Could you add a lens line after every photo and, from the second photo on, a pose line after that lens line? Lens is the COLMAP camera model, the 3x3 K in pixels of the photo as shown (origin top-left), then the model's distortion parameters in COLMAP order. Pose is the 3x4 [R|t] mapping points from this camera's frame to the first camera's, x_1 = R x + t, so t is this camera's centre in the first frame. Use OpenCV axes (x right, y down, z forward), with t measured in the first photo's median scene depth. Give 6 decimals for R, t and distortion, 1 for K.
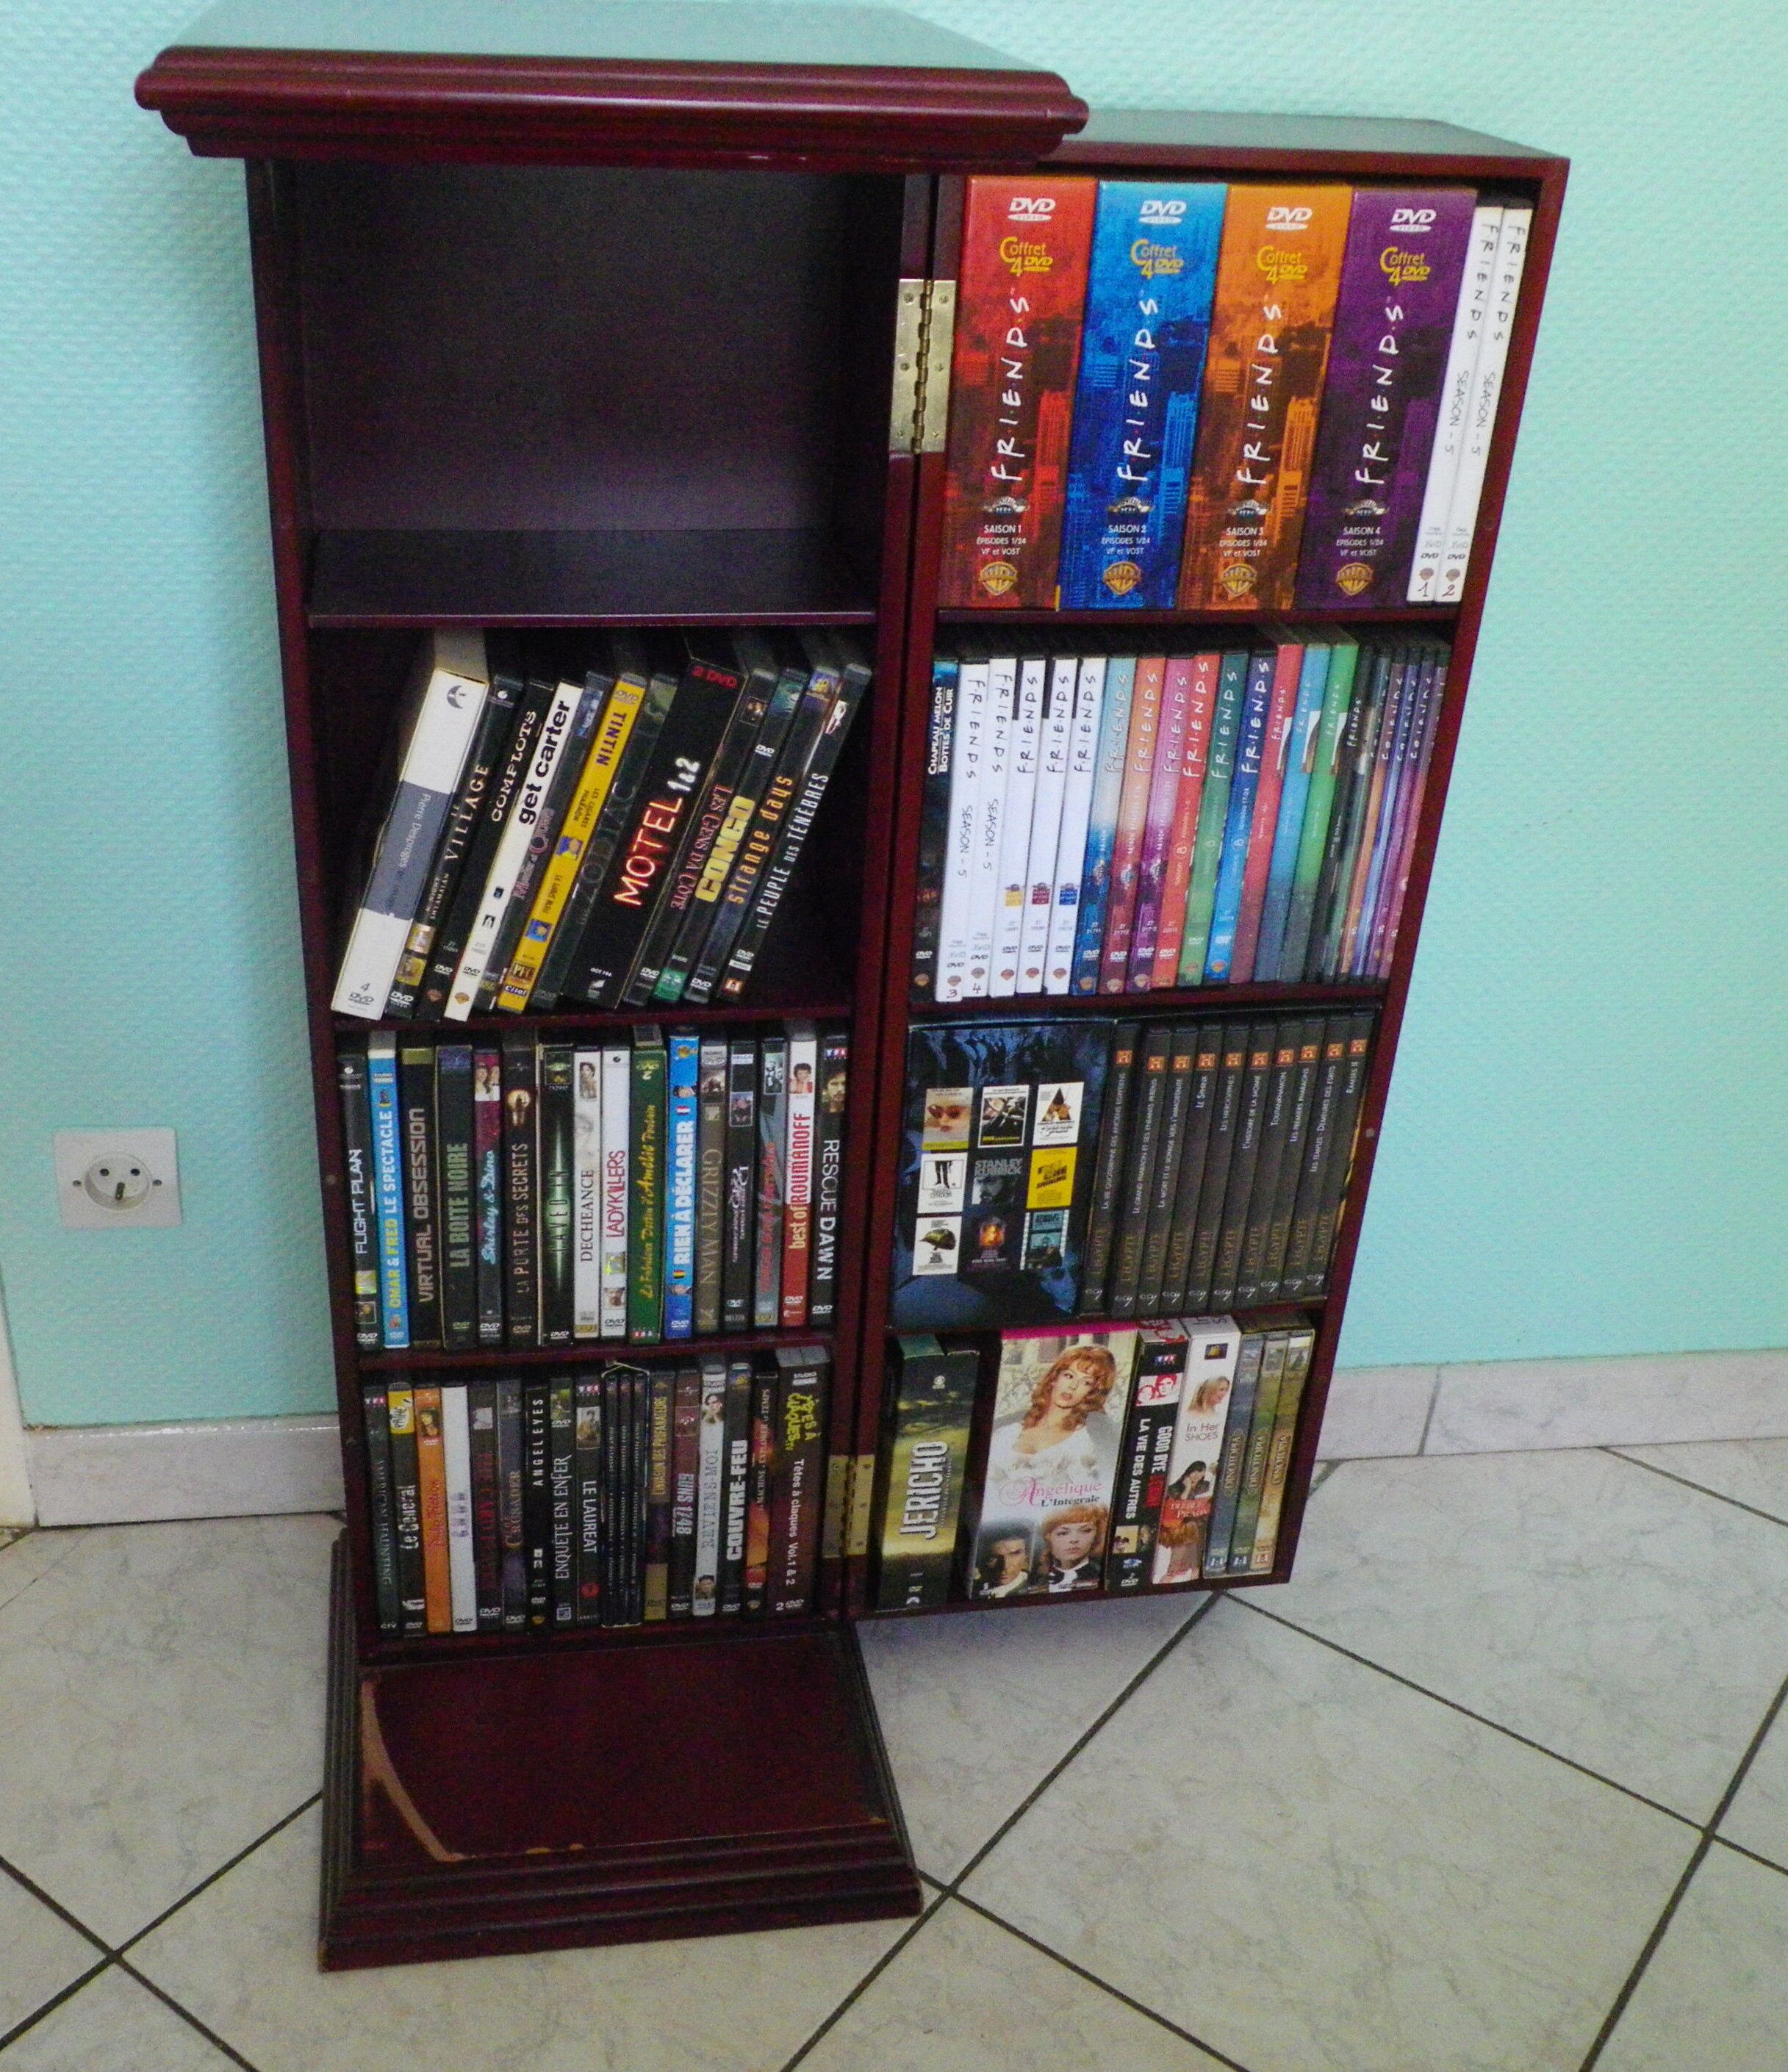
lens RADIAL K [[2241.9, 0, 774.1], [0, 2241.9, 1100.8], [0, 0, 1]] dist [-0.010368, 0.023988]
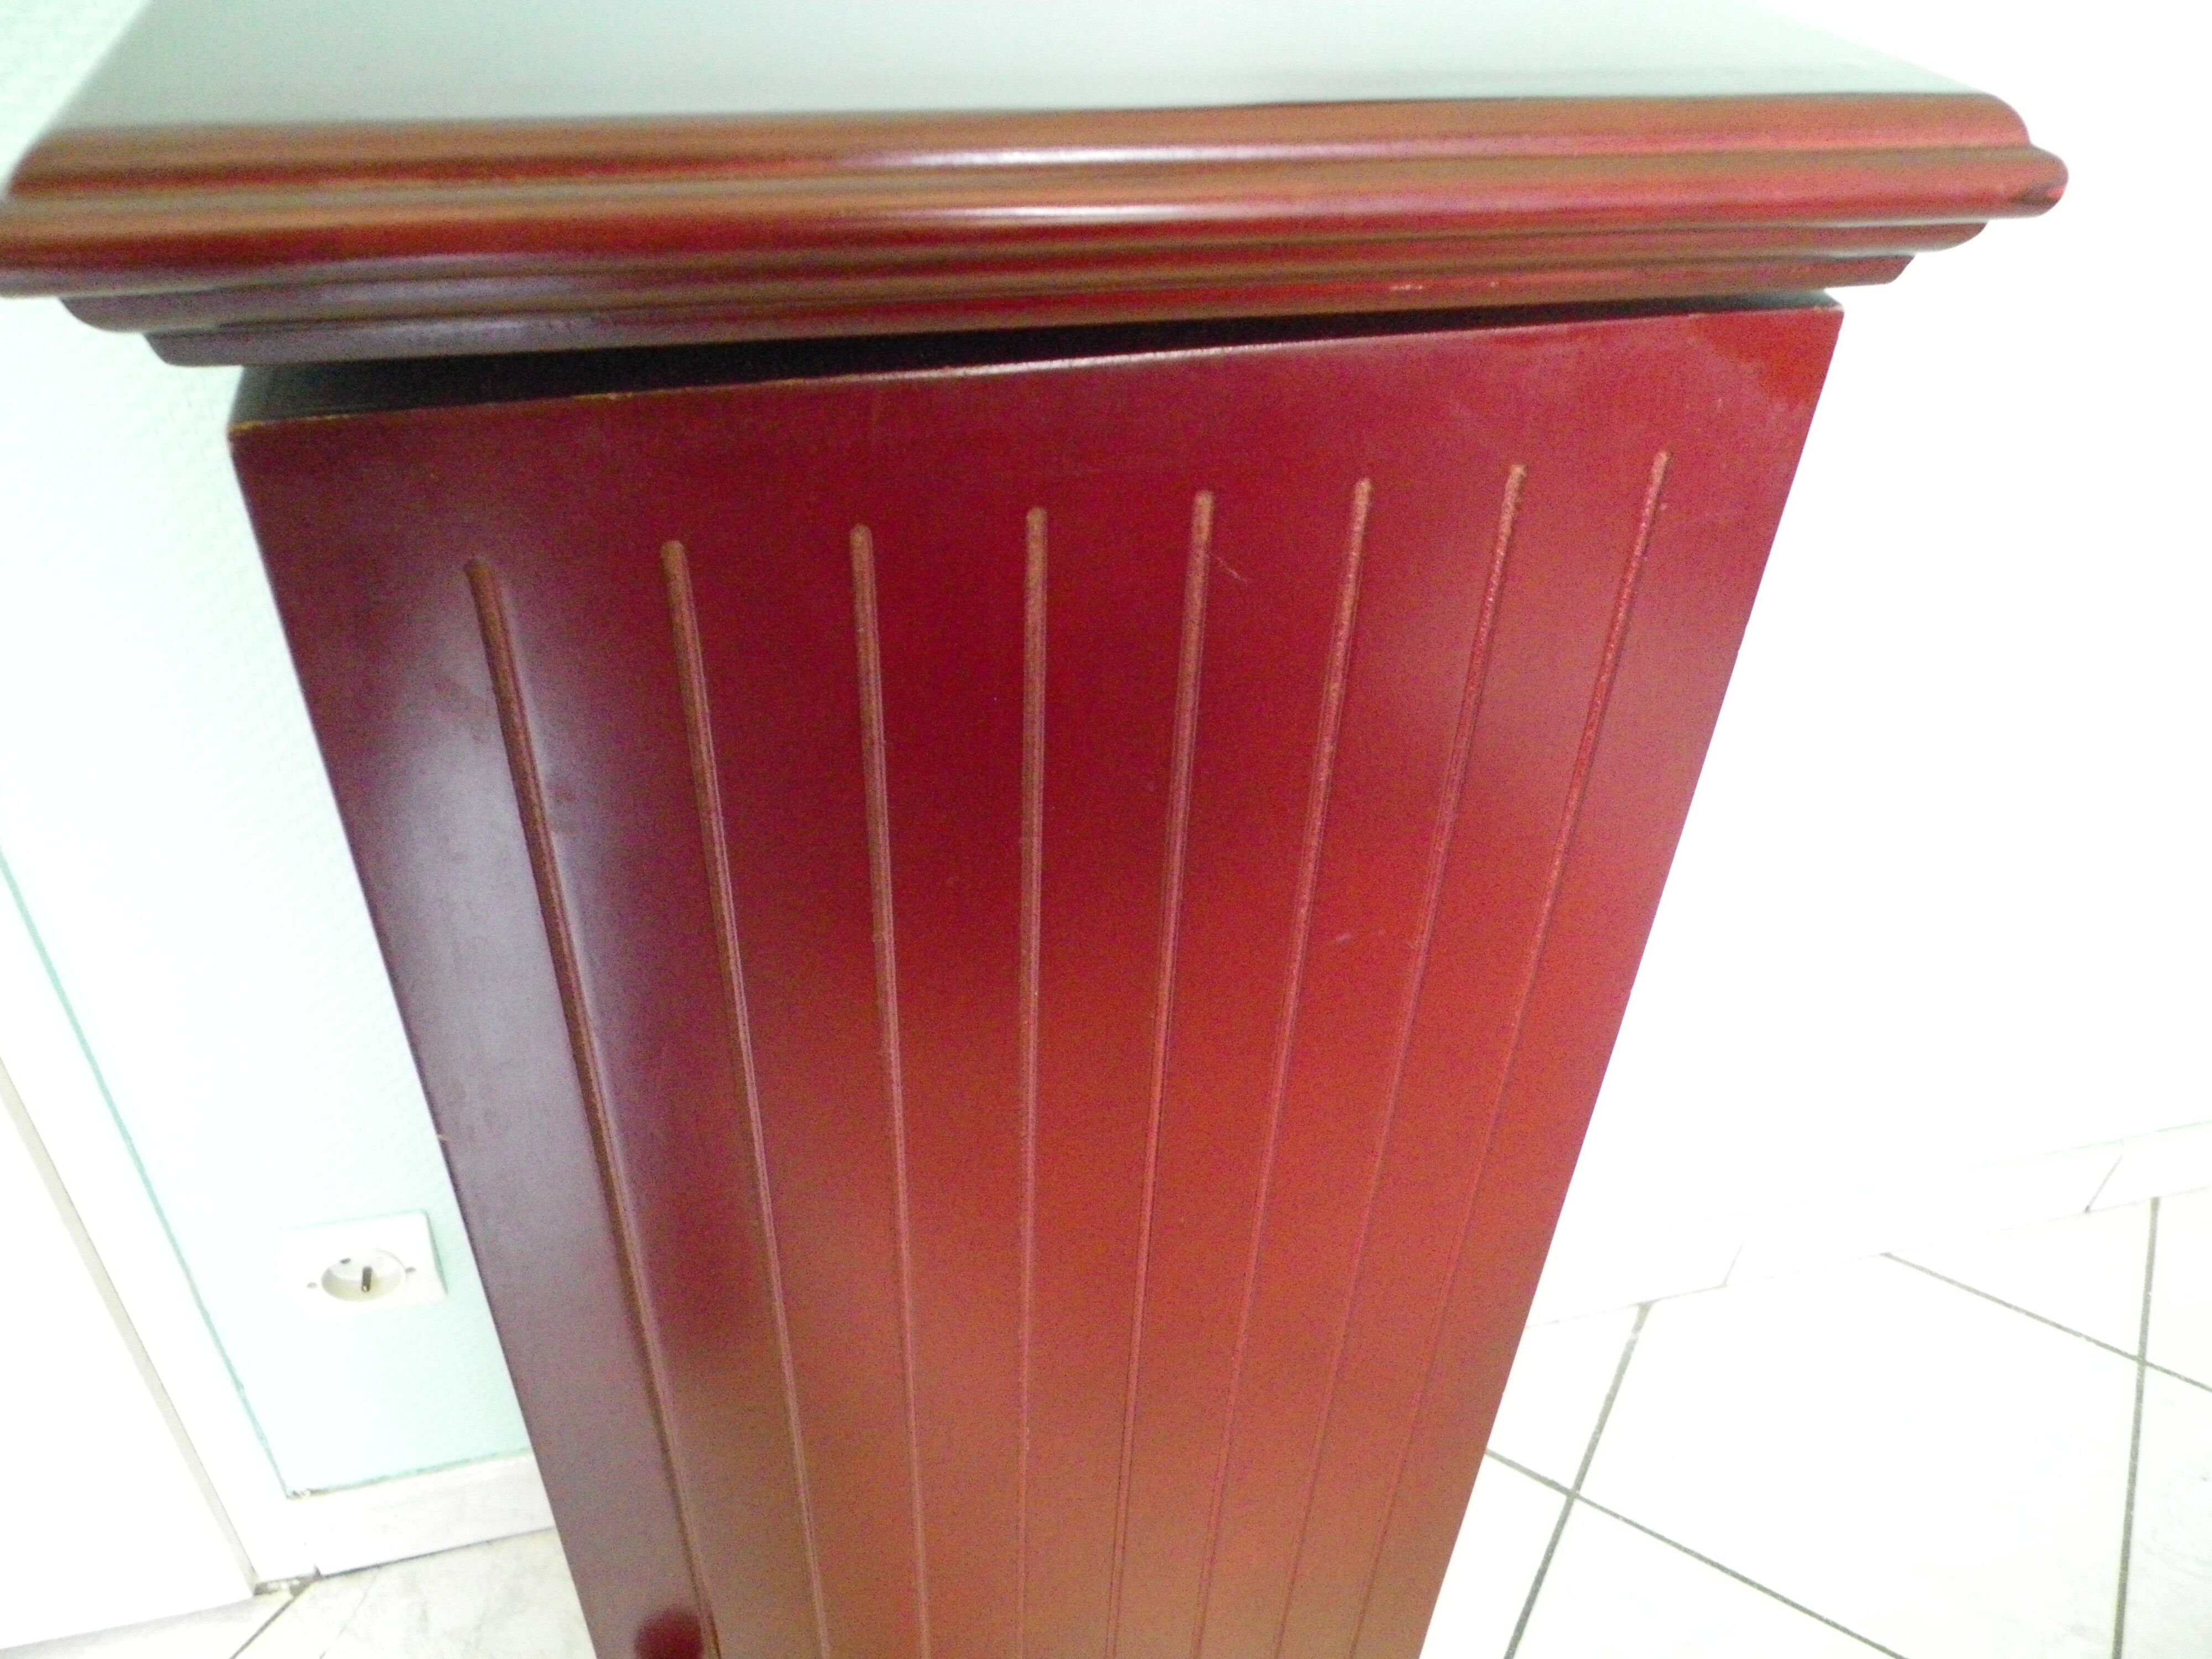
lens RADIAL K [[1679.8, 0, 1106.0], [0, 1679.8, 829.5], [0, 0, 1]] dist [-0.005847, 0.004042]
pose [[0.991215, -0.072086, 0.110886, -0.082566], [0.055105, 0.987266, 0.149231, -0.239743], [-0.120232, -0.141810, 0.982565, 0.420055]]
